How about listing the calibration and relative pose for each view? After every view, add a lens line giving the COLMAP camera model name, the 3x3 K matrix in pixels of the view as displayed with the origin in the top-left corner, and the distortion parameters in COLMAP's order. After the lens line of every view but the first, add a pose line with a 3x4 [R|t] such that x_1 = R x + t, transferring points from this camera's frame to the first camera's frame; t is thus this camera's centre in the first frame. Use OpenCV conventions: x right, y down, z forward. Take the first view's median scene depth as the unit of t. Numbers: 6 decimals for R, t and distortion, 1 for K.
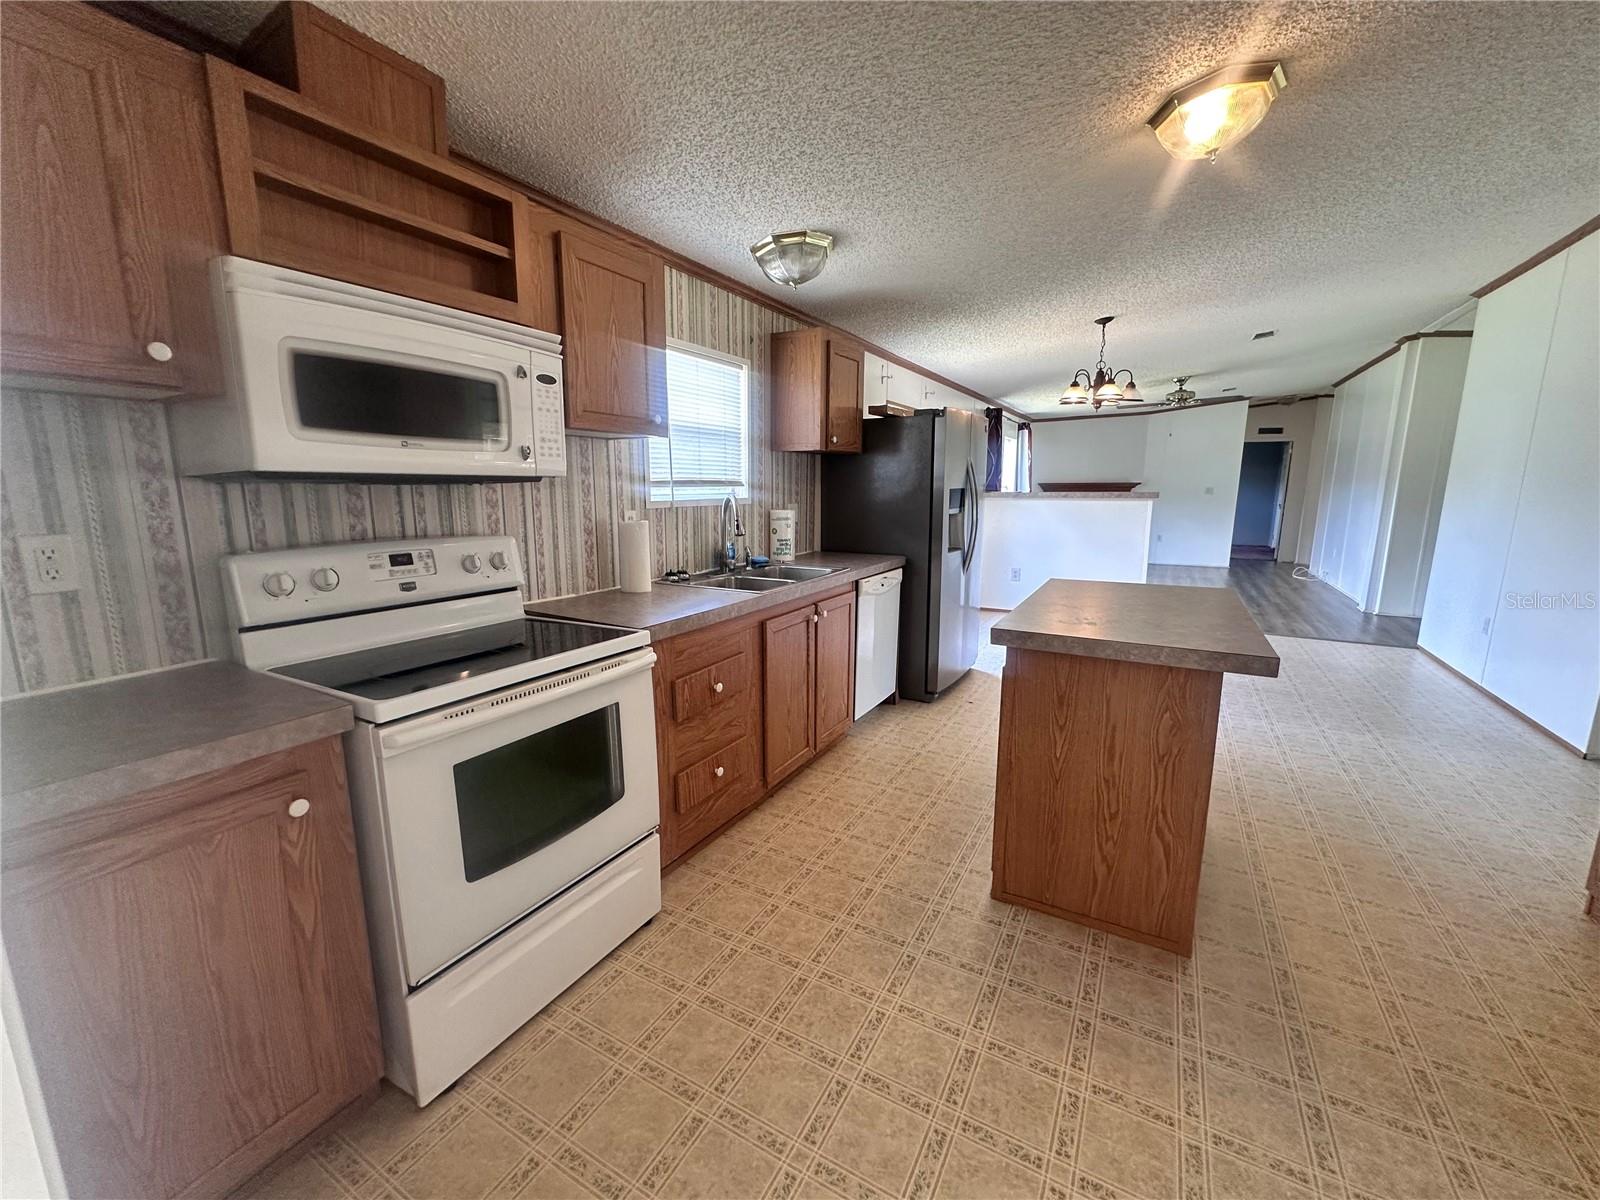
lens RADIAL K [[645.6, 0, 800.0], [0, 645.6, 600.0], [0, 0, 1]] dist [0.000434, 0.000339]
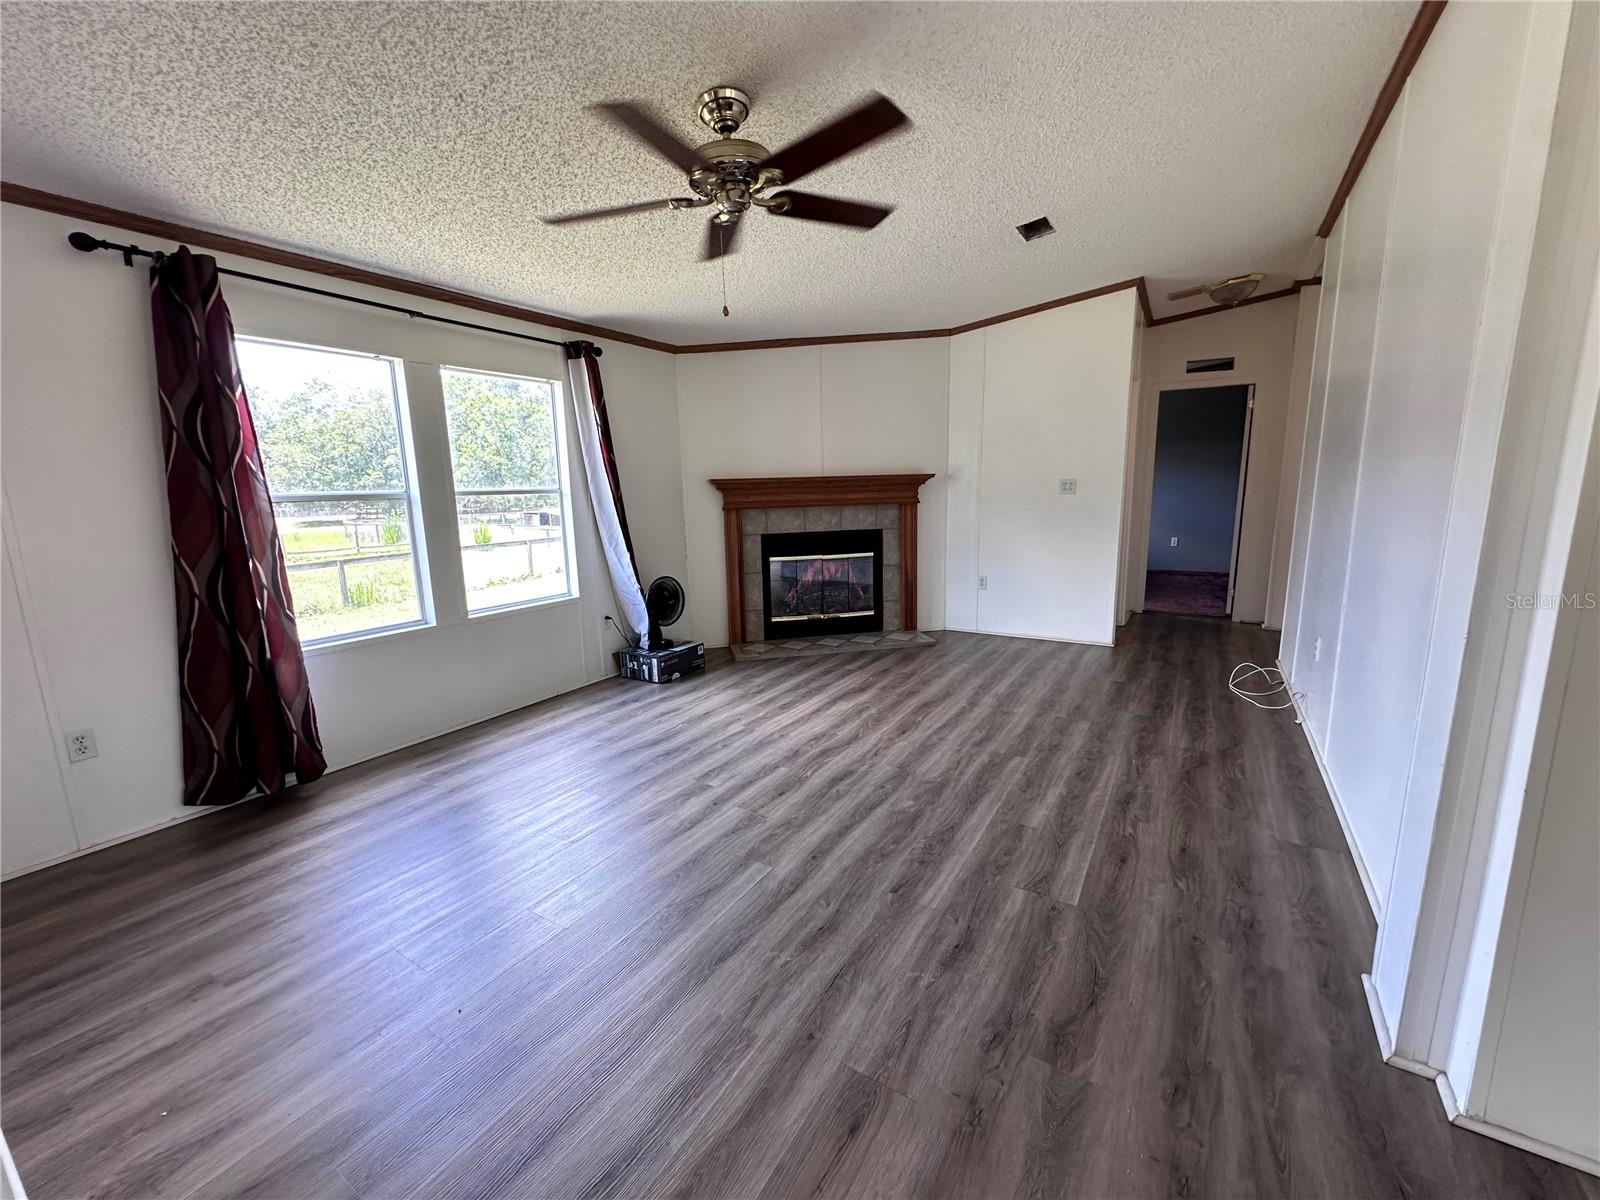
lens RADIAL K [[645.6, 0, 800.0], [0, 645.6, 600.0], [0, 0, 1]] dist [0.000434, 0.000339]
pose [[0.998793, -0.021012, -0.044393, 0.585058], [0.020968, 0.999779, -0.001474, -0.115381], [0.044414, 0.000542, 0.999013, 0.660023]]
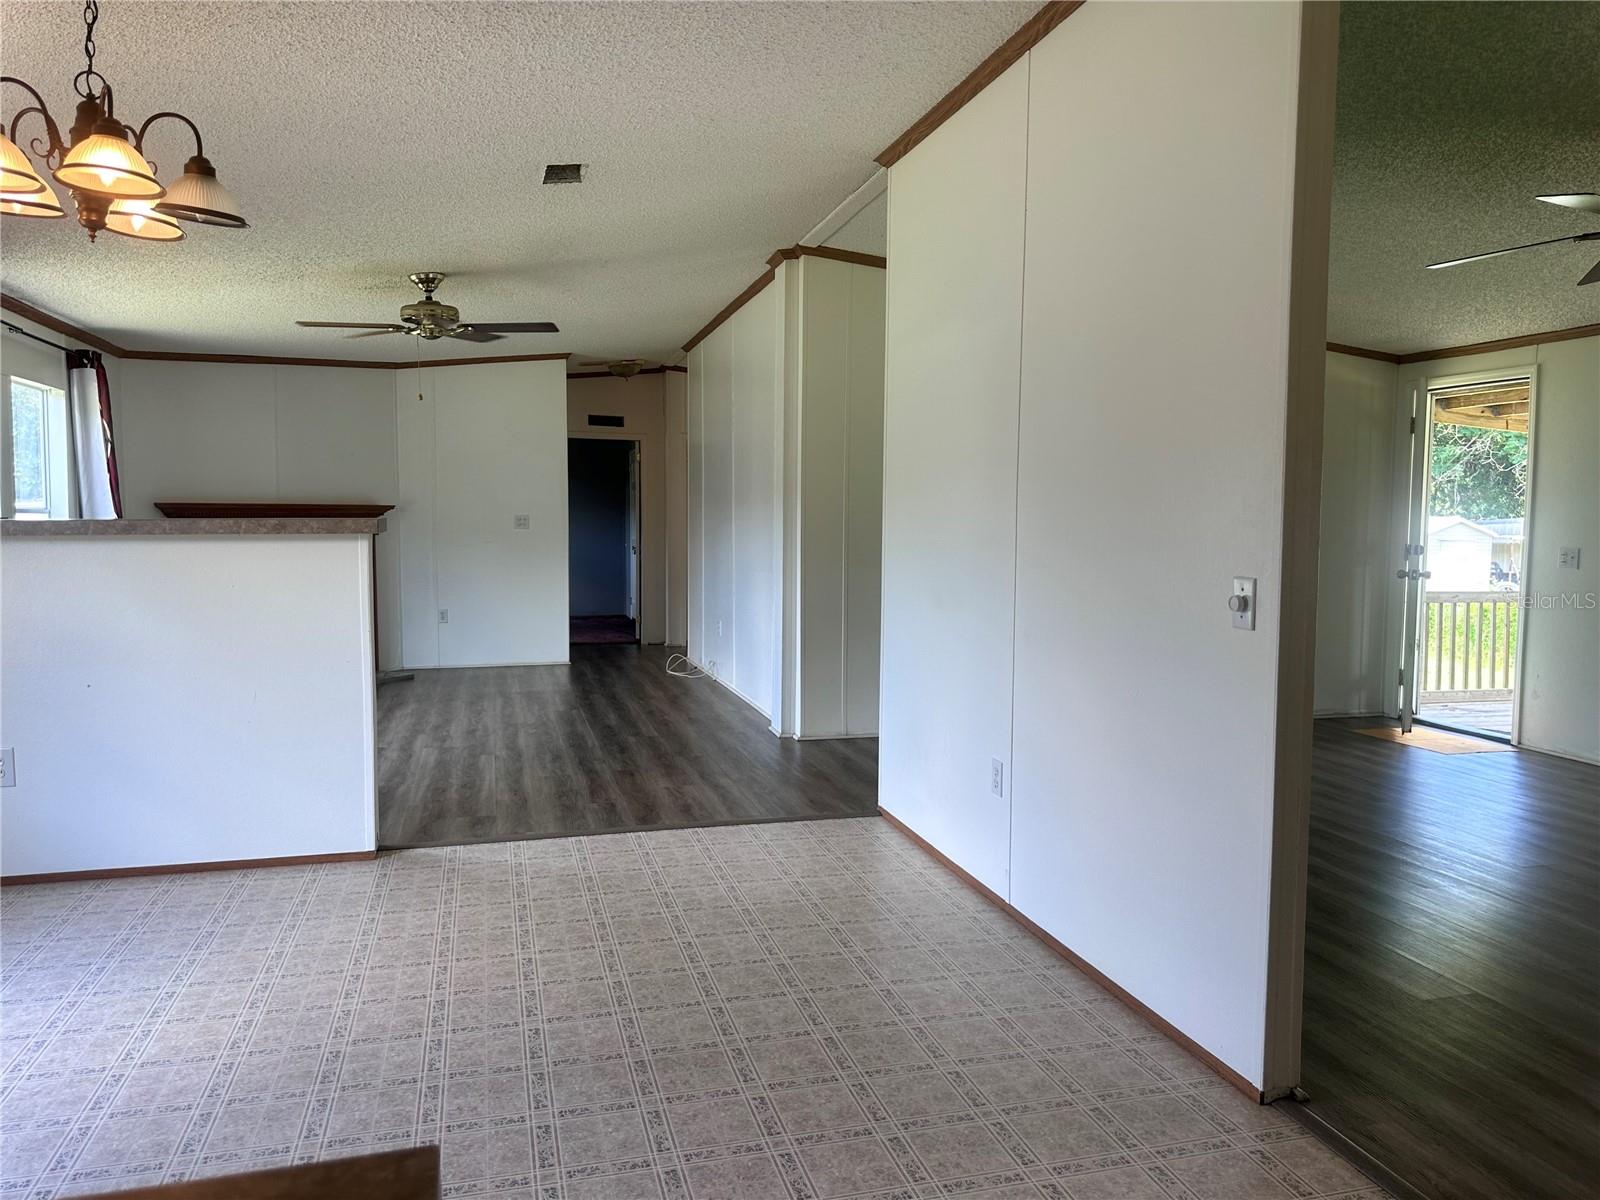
lens RADIAL K [[1156.9, 0, 814.5], [0, 1156.9, 601.8], [0, 0, 1]] dist [0.009003, -0.005394]
pose [[0.704817, -0.048171, 0.707752, 0.170230], [0.122933, 0.990891, -0.054980, -0.032149], [-0.698656, 0.125757, 0.704319, 0.229496]]
